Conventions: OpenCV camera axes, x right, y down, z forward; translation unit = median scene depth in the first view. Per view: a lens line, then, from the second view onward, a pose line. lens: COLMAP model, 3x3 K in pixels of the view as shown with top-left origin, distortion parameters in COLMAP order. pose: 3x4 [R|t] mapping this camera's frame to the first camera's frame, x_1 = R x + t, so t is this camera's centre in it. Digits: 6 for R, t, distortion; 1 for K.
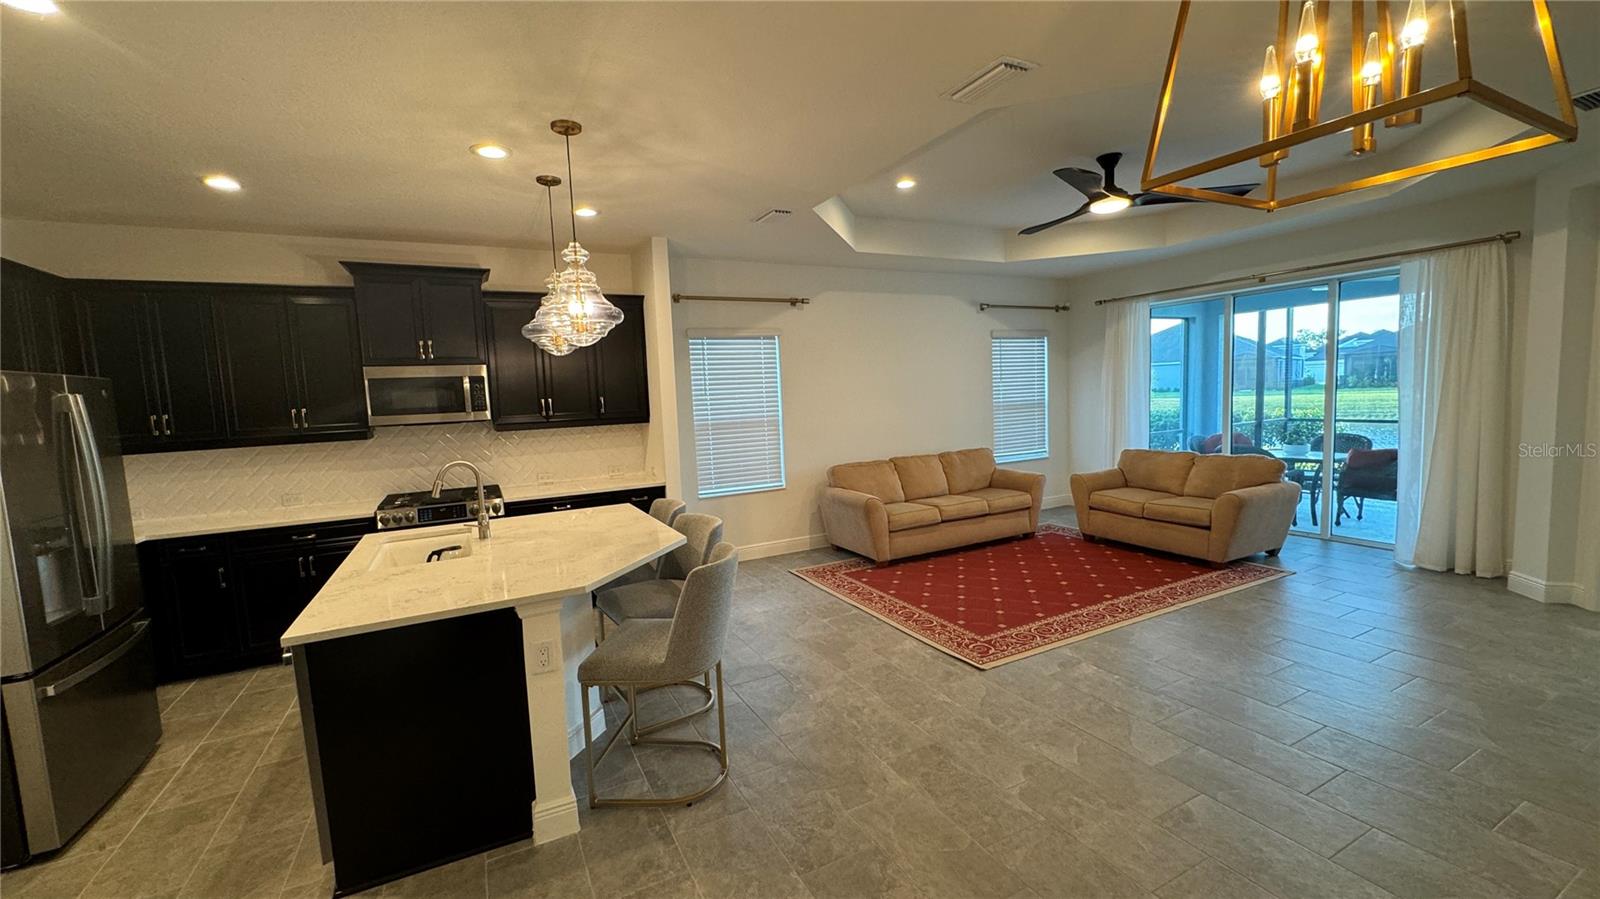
lens RADIAL K [[640.4, 0, 799.9], [0, 640.4, 449.4], [0, 0, 1]] dist [-0.008067, 0.000377]
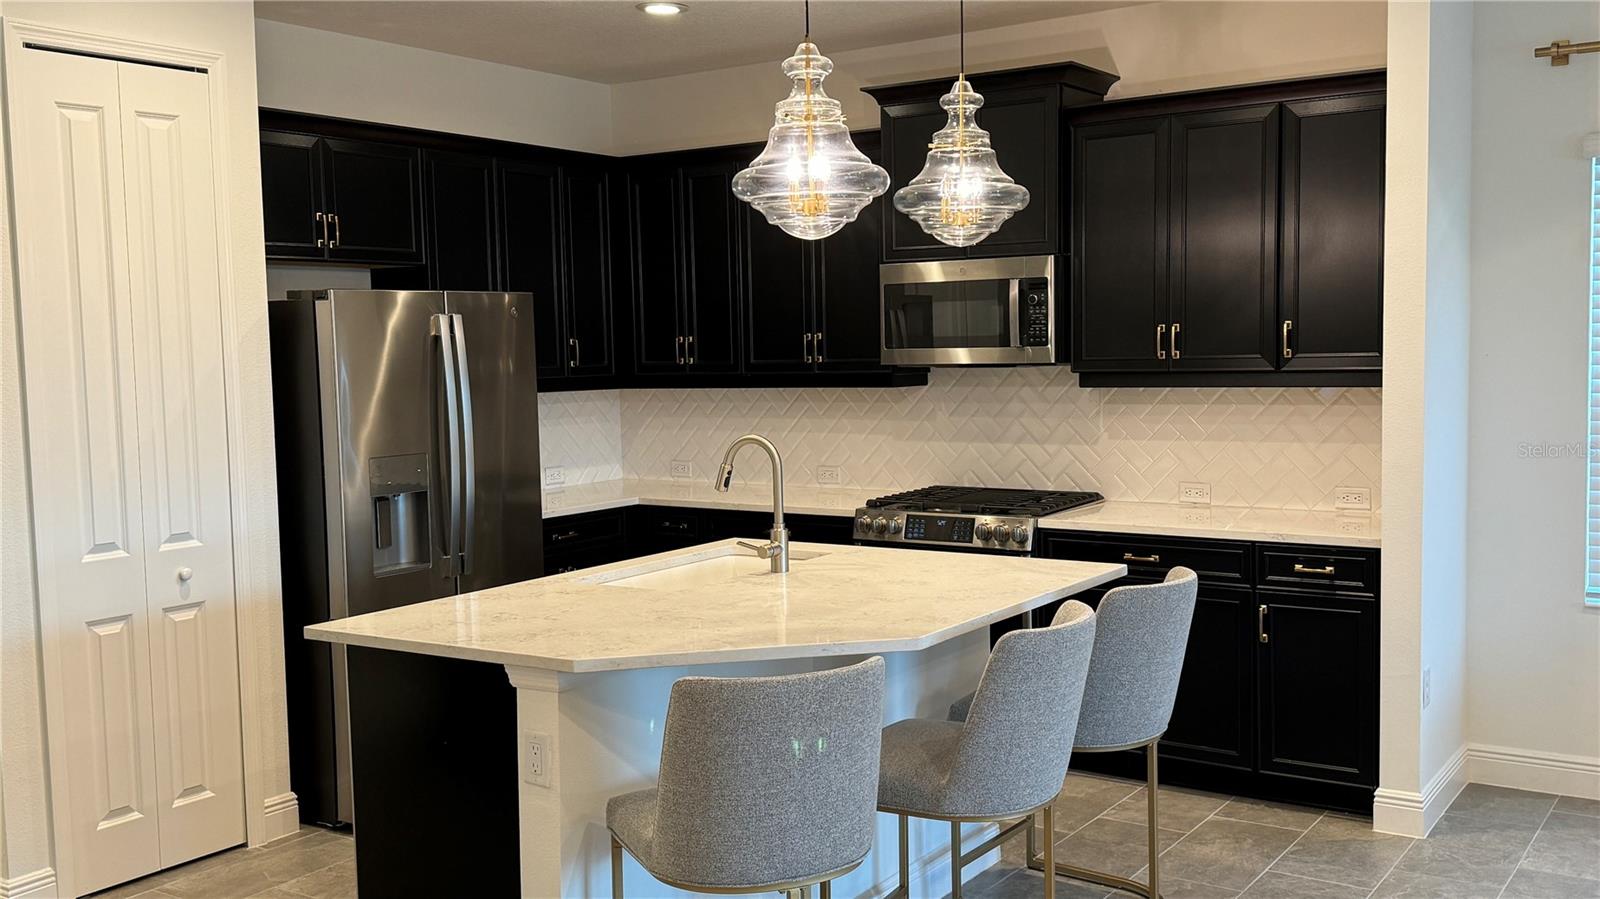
lens RADIAL K [[1516.0, 0, 805.9], [0, 1516.0, 442.7], [0, 0, 1]] dist [0.076136, 0.000000]
pose [[0.478764, 0.092931, -0.873011, 0.474634], [-0.078033, 0.994951, 0.063118, -0.043911], [0.874469, 0.037905, 0.483598, 0.241741]]
